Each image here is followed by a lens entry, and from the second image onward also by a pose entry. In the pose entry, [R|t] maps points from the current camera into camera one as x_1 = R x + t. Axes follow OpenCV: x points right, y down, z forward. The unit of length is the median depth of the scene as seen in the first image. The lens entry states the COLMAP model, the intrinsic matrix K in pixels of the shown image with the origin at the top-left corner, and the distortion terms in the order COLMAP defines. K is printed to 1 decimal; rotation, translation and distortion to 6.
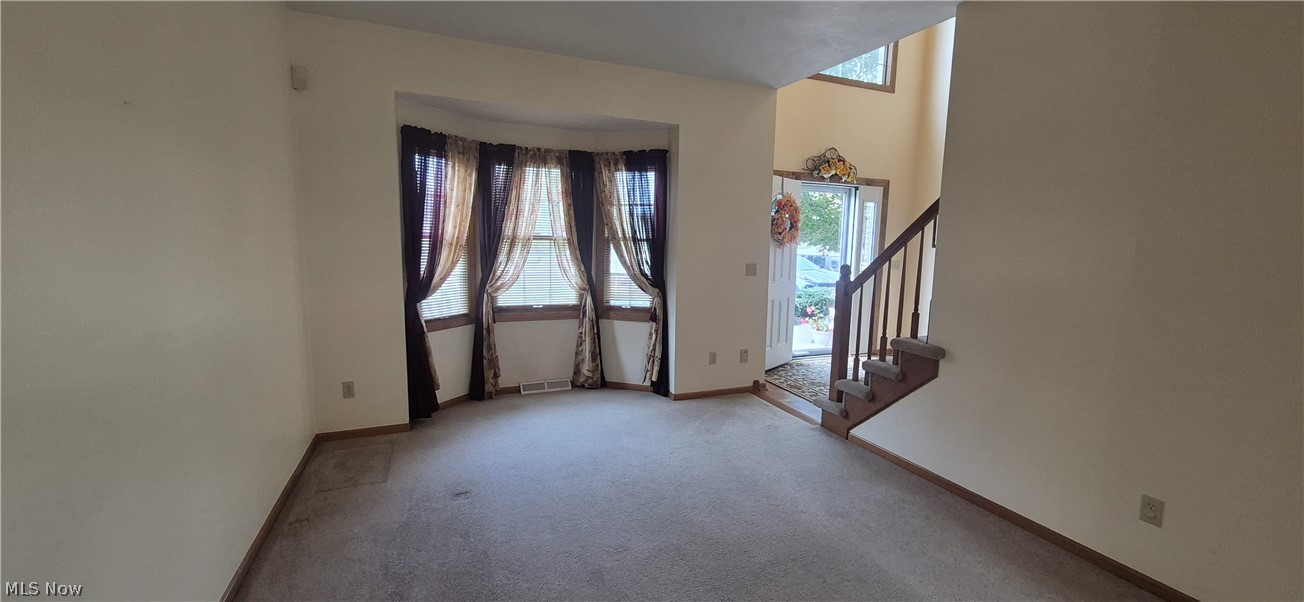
lens RADIAL K [[511.8, 0, 647.0], [0, 511.8, 300.1], [0, 0, 1]] dist [0.001907, -0.000854]
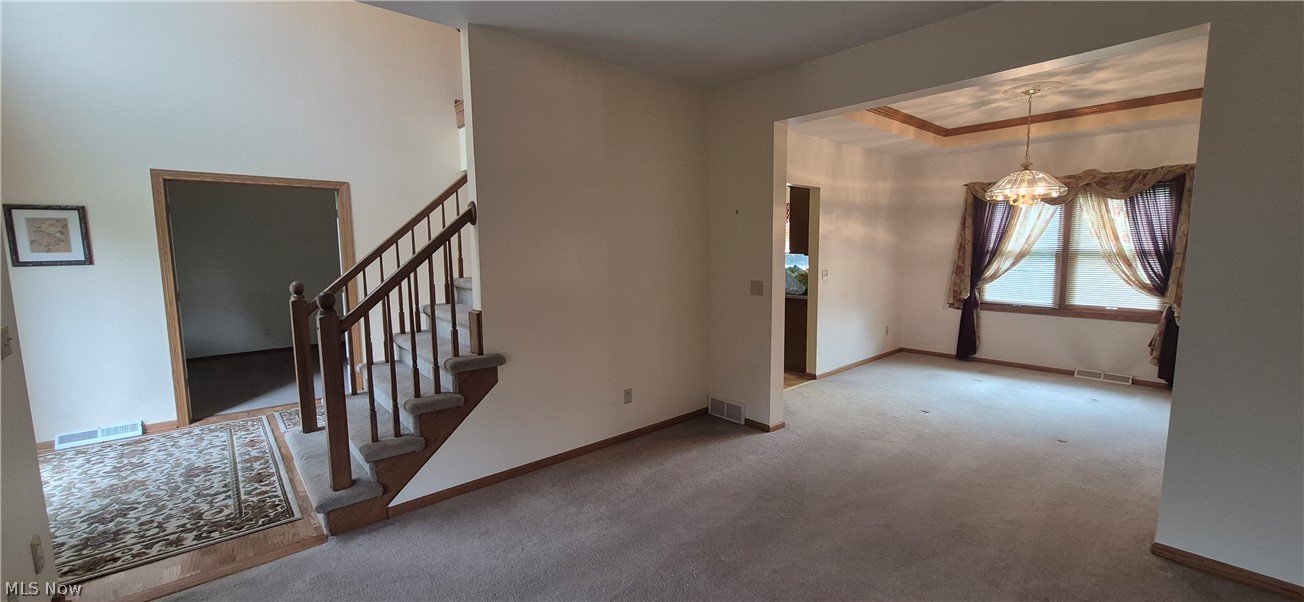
lens RADIAL K [[511.8, 0, 659.9], [0, 511.8, 302.9], [0, 0, 1]] dist [0.001907, -0.000854]
pose [[-0.326987, -0.124994, 0.936726, -0.340916], [0.118001, 0.978057, 0.171700, -0.102766], [-0.937633, 0.166678, -0.305063, 0.655514]]
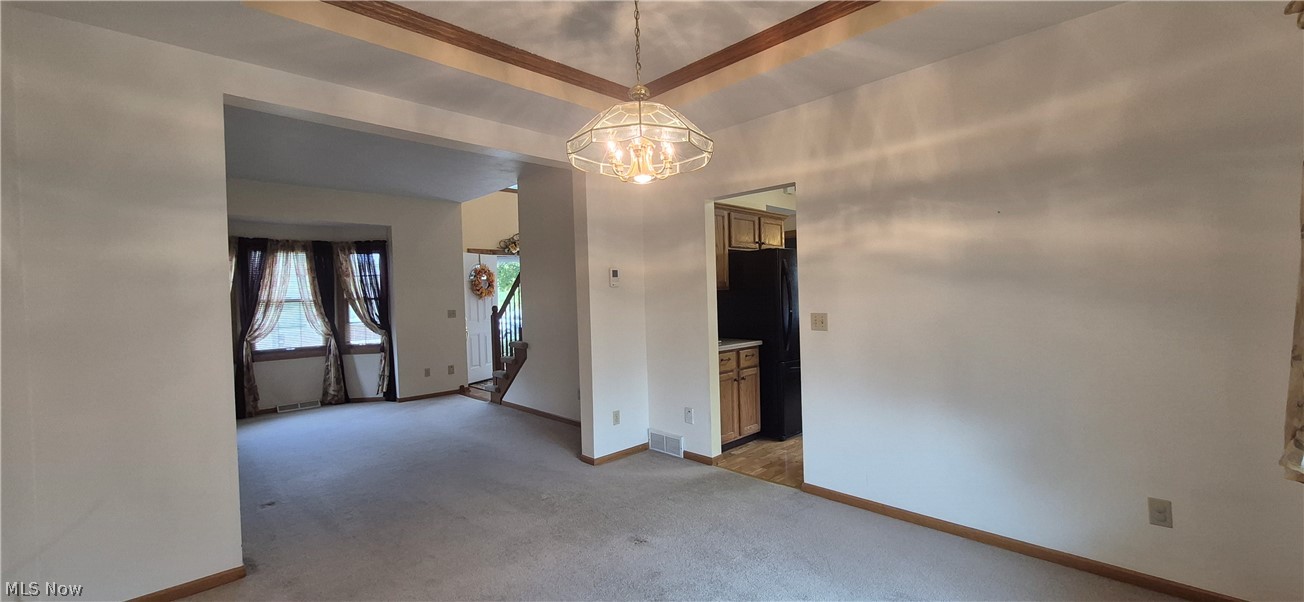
lens RADIAL K [[511.8, 0, 656.5], [0, 511.8, 301.5], [0, 0, 1]] dist [0.001907, -0.000854]
pose [[0.924782, -0.053428, 0.376729, 0.199510], [0.094118, 0.991445, -0.090432, 0.107328], [-0.368674, 0.119087, 0.921899, -0.705108]]
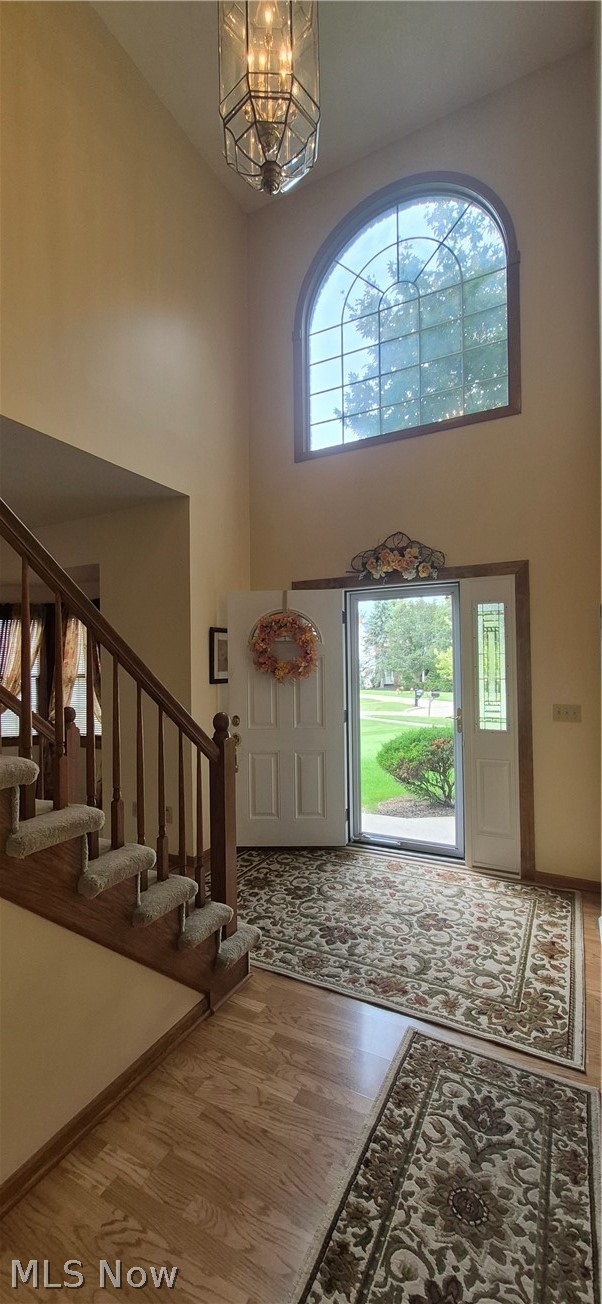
lens RADIAL K [[511.8, 0, 300.4], [0, 511.8, 657.1], [0, 0, 1]] dist [0.001907, -0.000854]
pose [[0.635286, -0.040736, -0.771202, 1.010926], [-0.069511, 0.991538, -0.109635, -0.069626], [0.769142, 0.123256, 0.627079, 0.645364]]
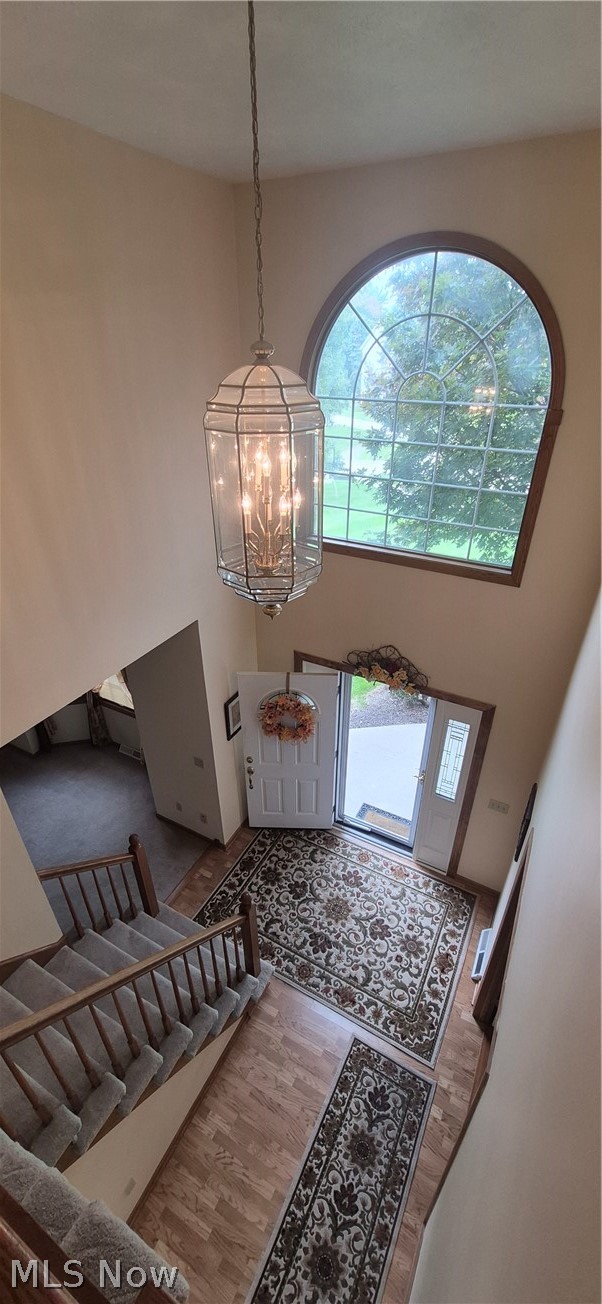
lens RADIAL K [[511.8, 0, 300.3], [0, 511.8, 657.7], [0, 0, 1]] dist [0.001907, -0.000854]
pose [[0.627603, 0.380764, -0.679069, 1.003294], [-0.080052, 0.899178, 0.430197, -0.750047], [0.774407, -0.215632, 0.594808, 0.591987]]
